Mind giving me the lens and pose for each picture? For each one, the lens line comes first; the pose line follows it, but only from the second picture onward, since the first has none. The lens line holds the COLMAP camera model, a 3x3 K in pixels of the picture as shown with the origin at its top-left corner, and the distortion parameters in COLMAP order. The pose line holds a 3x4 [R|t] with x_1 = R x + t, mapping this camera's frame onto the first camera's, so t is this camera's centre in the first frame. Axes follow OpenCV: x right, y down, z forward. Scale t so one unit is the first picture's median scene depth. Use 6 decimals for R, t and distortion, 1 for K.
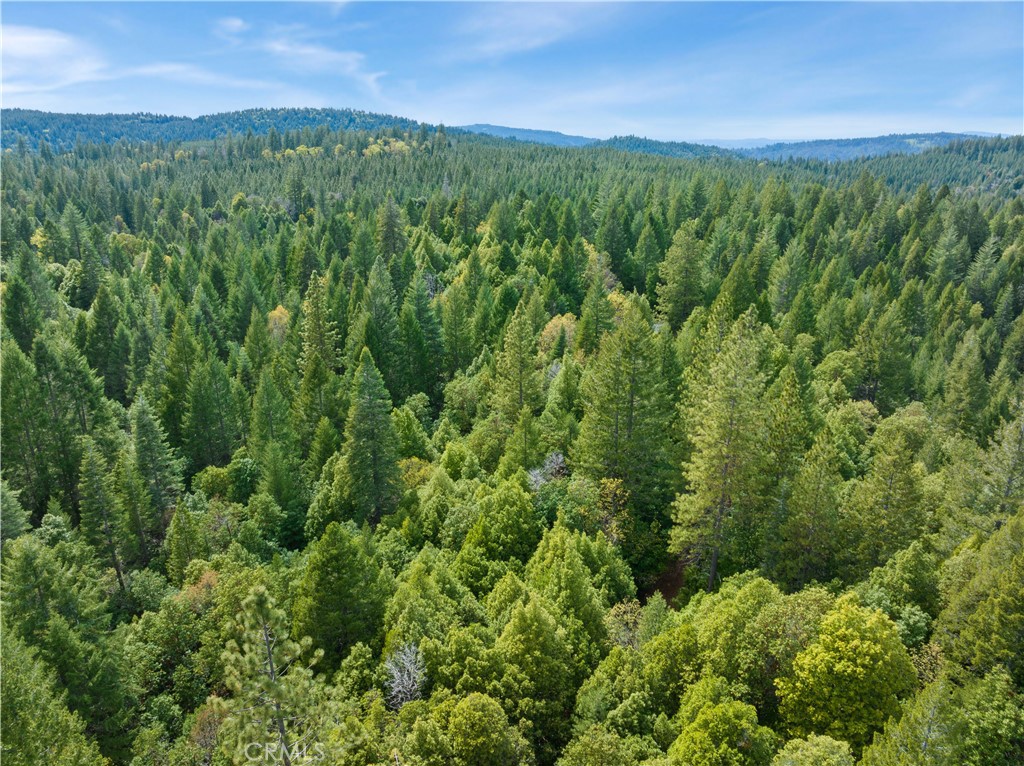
lens RADIAL K [[722.4, 0, 516.2], [0, 722.4, 371.8], [0, 0, 1]] dist [-0.046097, 0.015621]
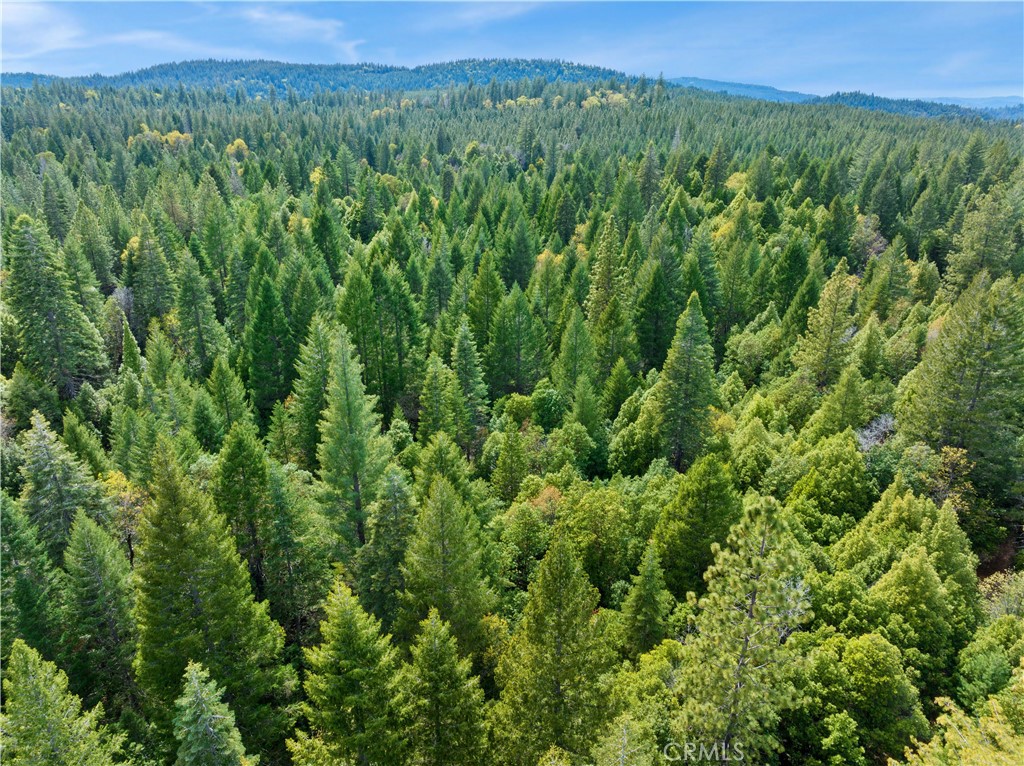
lens RADIAL K [[722.4, 0, 519.4], [0, 722.4, 376.2], [0, 0, 1]] dist [-0.046097, 0.015621]
pose [[0.966053, 0.100473, -0.238004, -0.127359], [-0.085085, 0.993615, 0.074093, 0.019707], [0.243929, -0.051327, 0.968434, -0.031062]]
